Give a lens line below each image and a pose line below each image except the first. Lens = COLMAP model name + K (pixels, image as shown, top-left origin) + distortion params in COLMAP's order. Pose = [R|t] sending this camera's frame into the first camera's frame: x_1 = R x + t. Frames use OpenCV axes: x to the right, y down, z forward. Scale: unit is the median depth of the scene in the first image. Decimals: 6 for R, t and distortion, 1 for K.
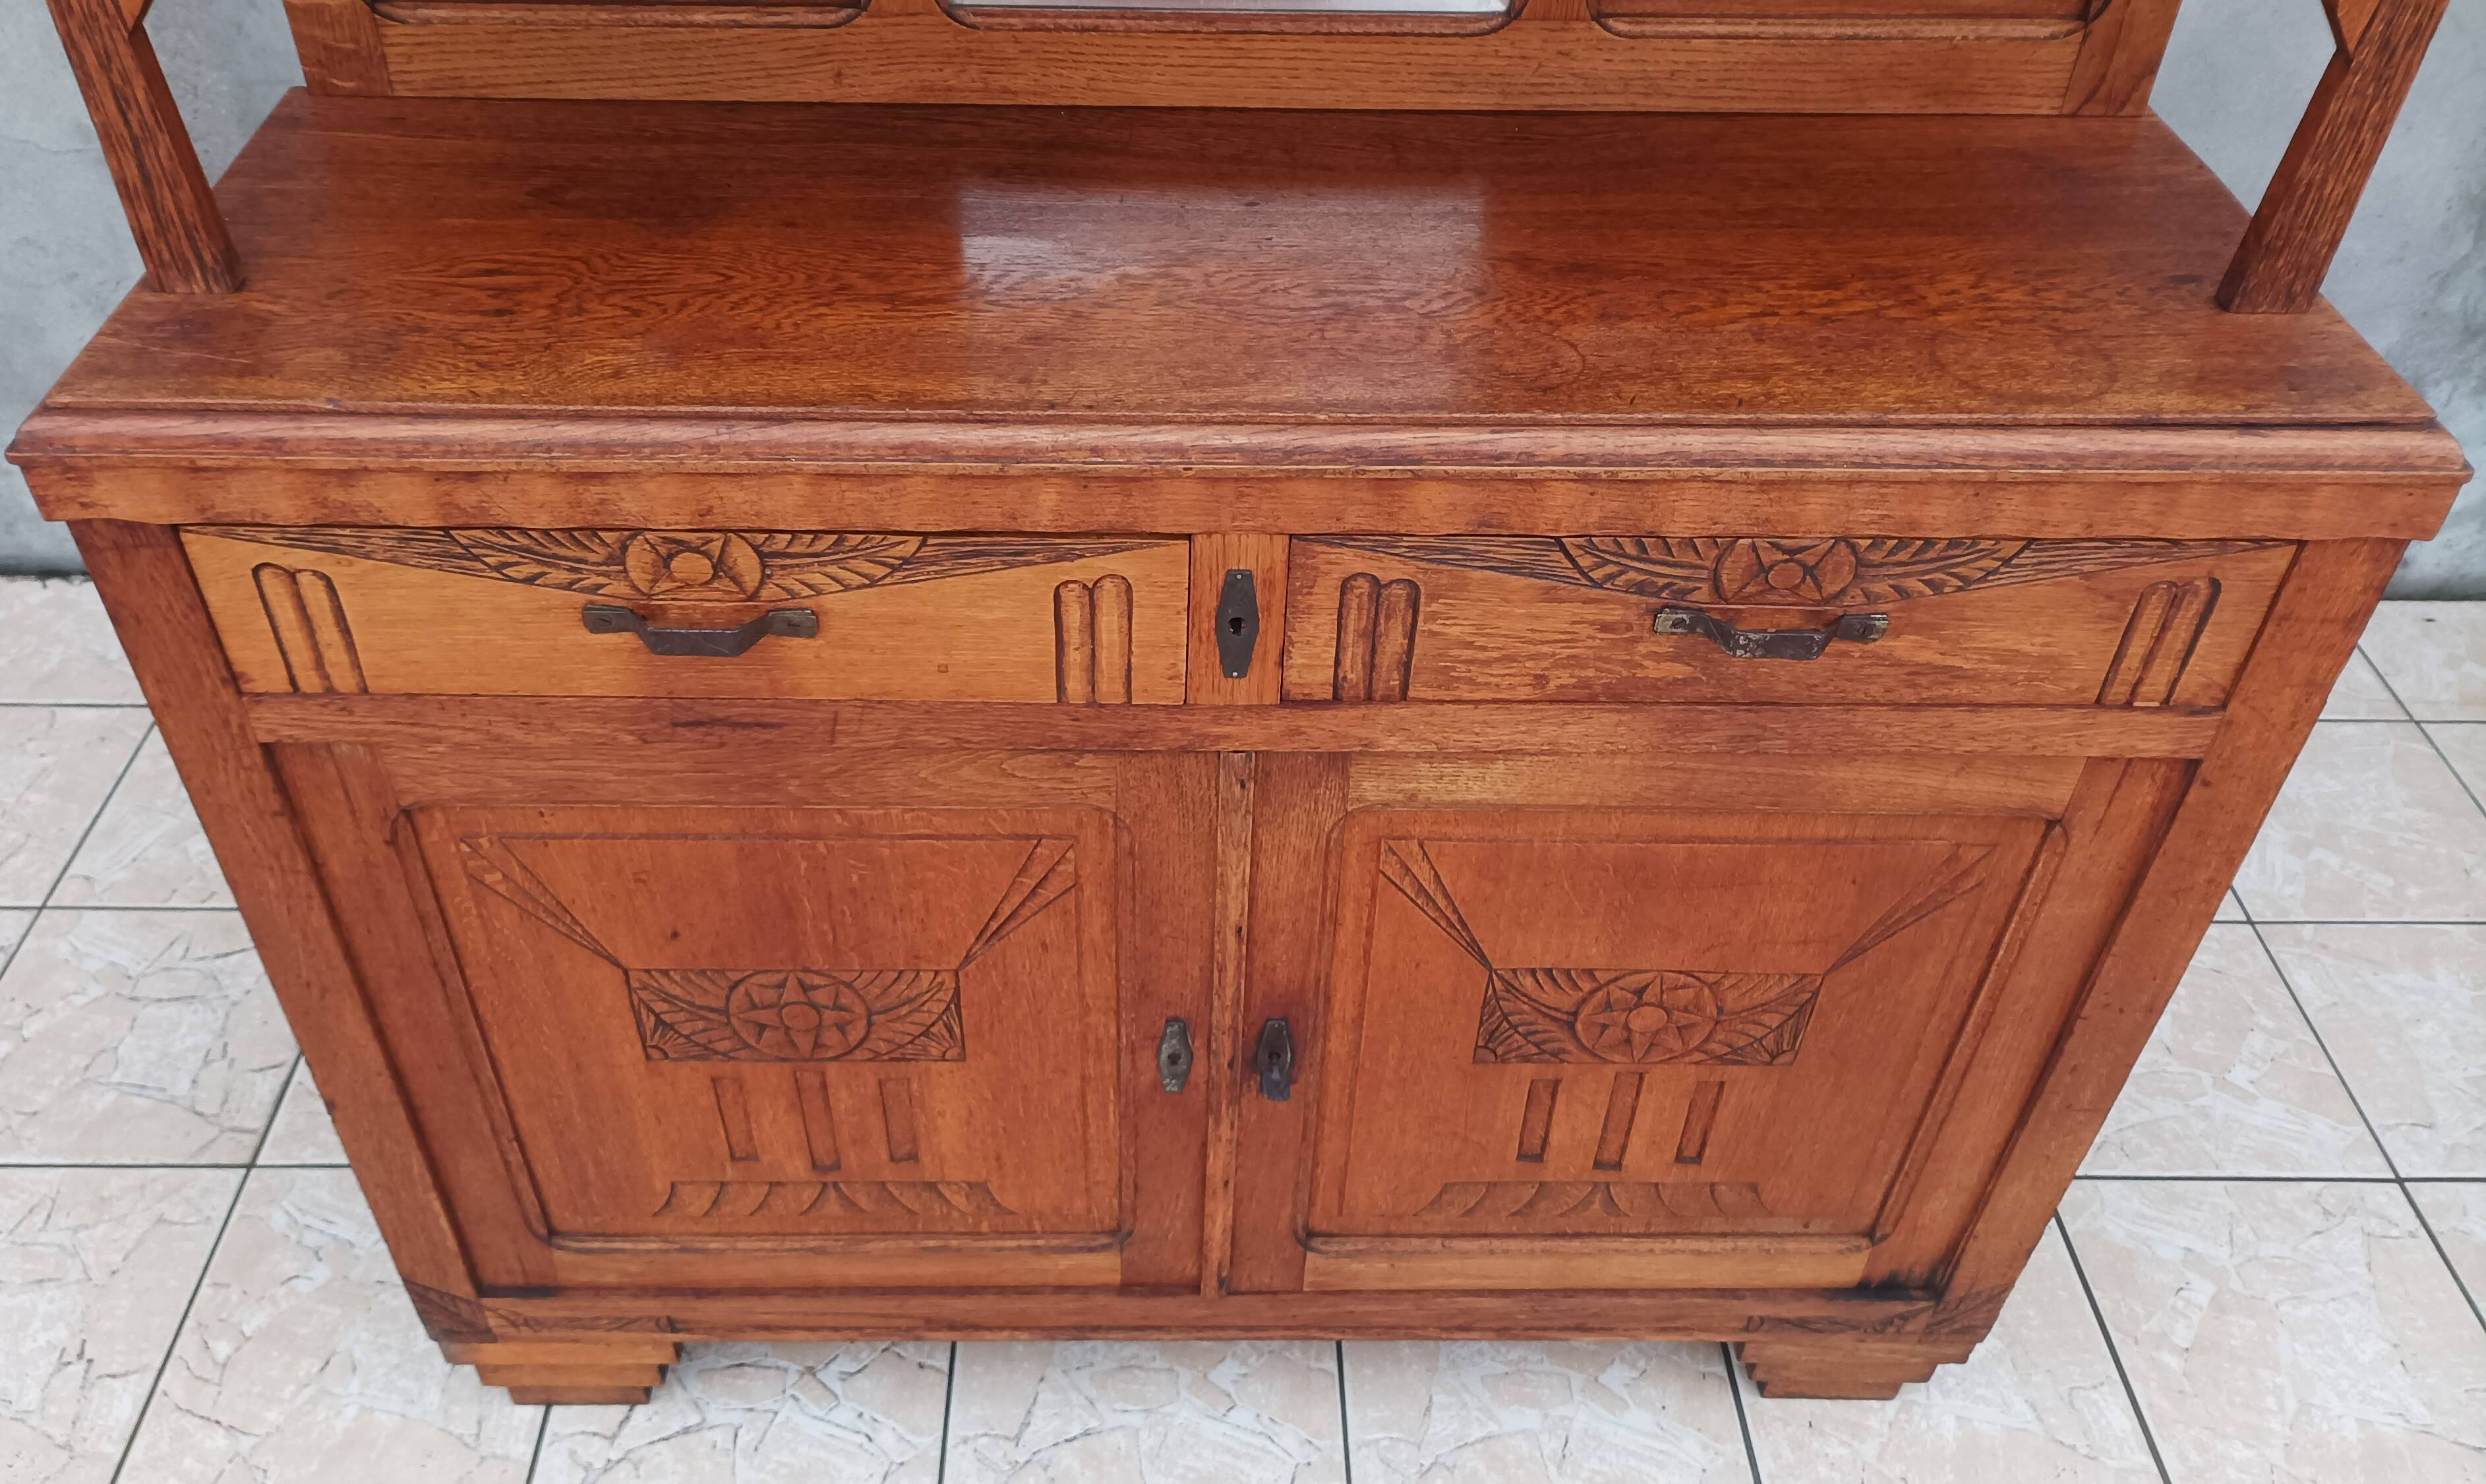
lens RADIAL K [[1948.6, 0, 1171.3], [0, 1948.6, 776.8], [0, 0, 1]] dist [0.043887, -0.052969]
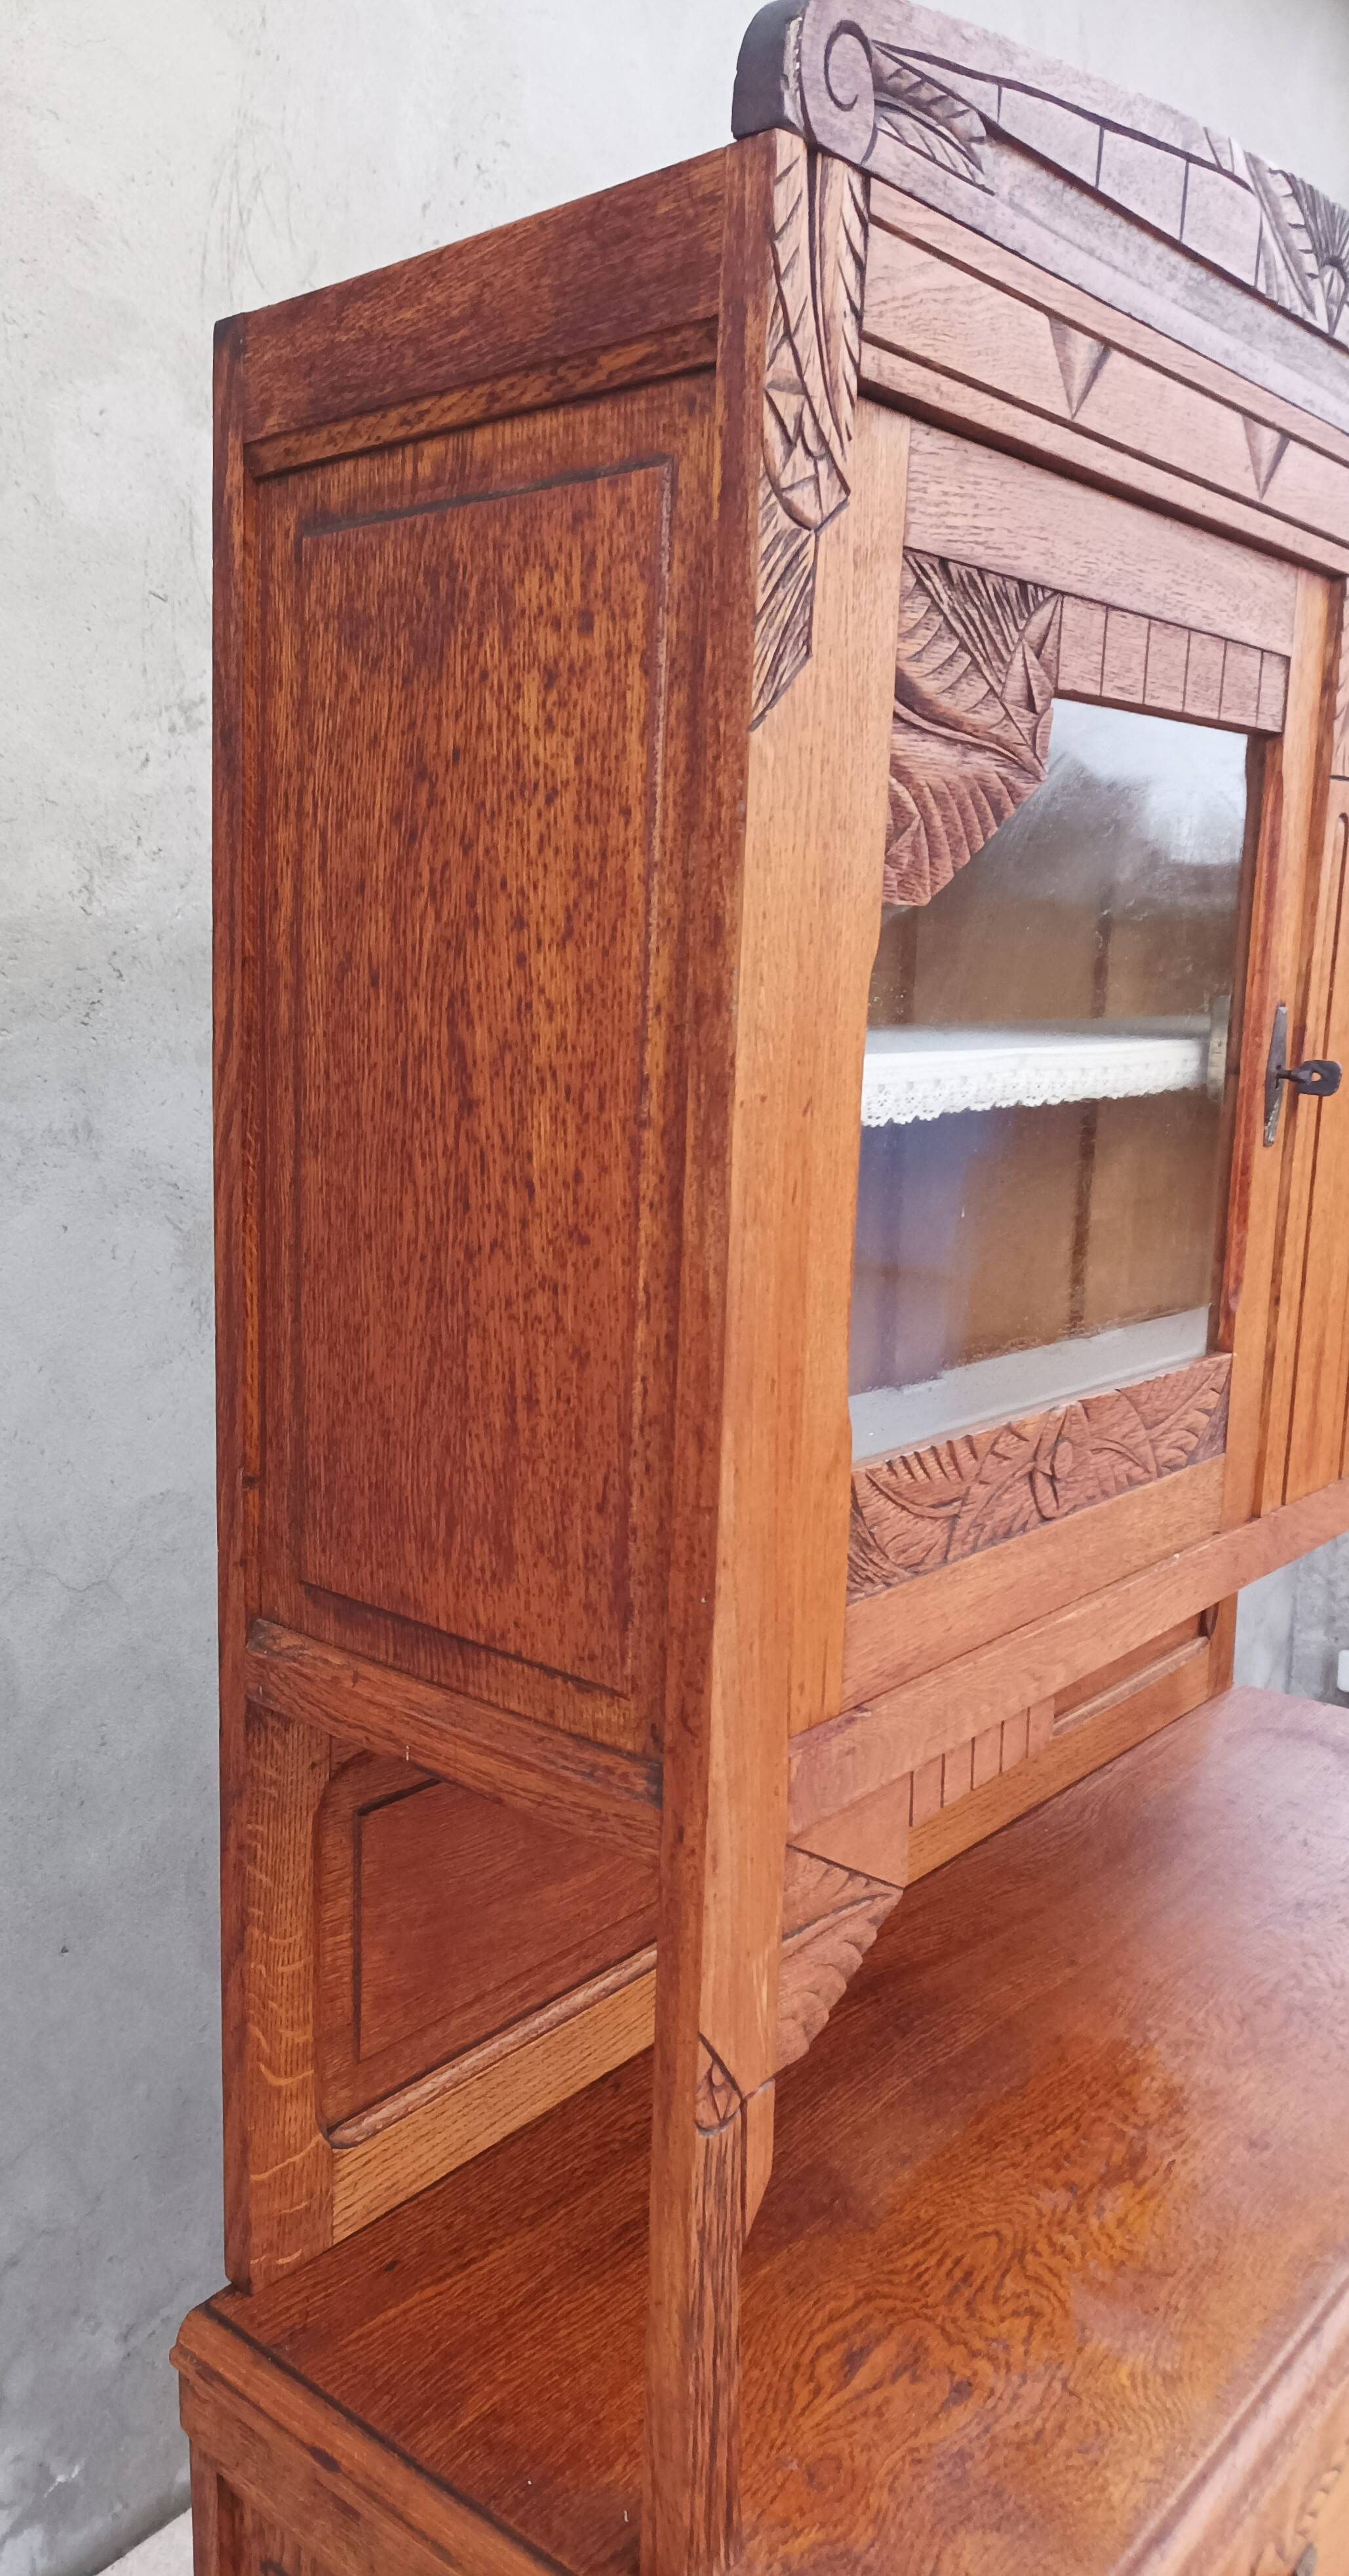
lens RADIAL K [[1939.8, 0, 396.9], [0, 1939.8, 1294.7], [0, 0, 1]] dist [0.024722, -0.007492]
pose [[0.704626, -0.124231, 0.698619, -0.893489], [0.478677, 0.810008, -0.338755, -0.384977], [-0.523803, 0.573109, 0.630220, 0.278089]]
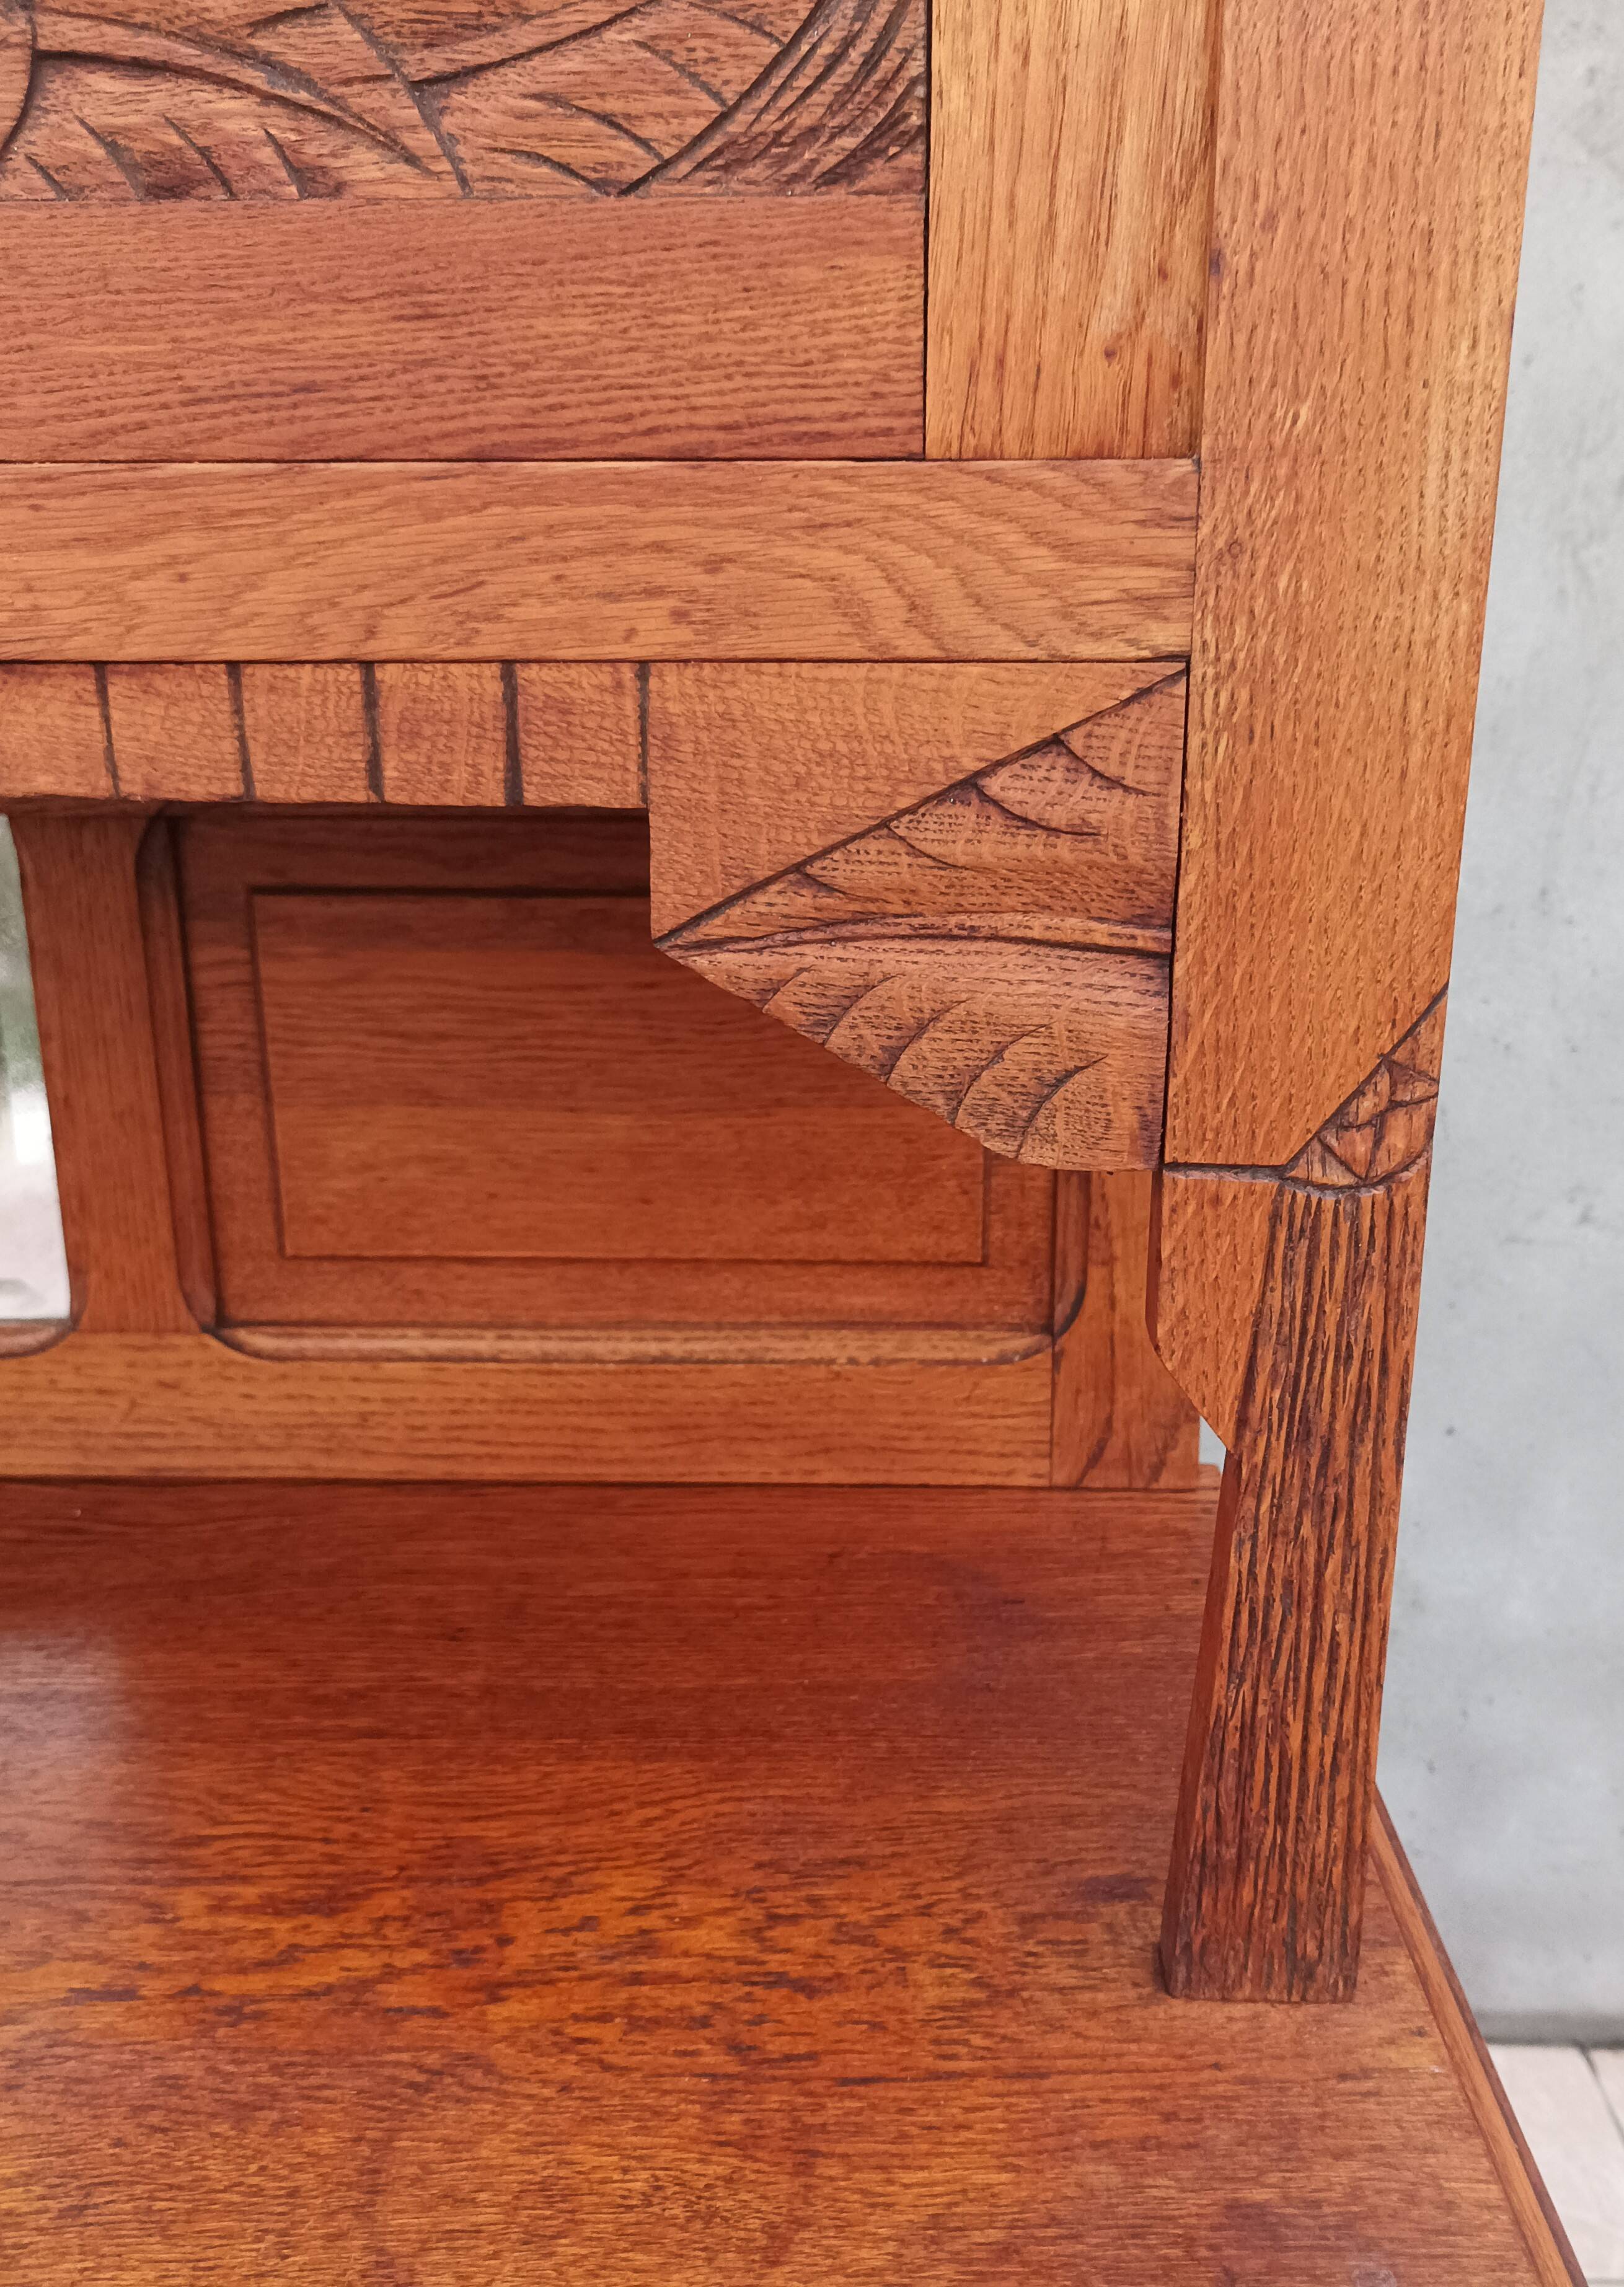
lens RADIAL K [[1860.4, 0, 854.8], [0, 1860.4, 1138.9], [0, 0, 1]] dist [0.004260, -0.005186]
pose [[0.999678, -0.005920, -0.024659, 0.418122], [-0.005130, 0.905051, -0.425272, -0.202633], [0.024835, 0.425262, 0.904729, 0.477962]]
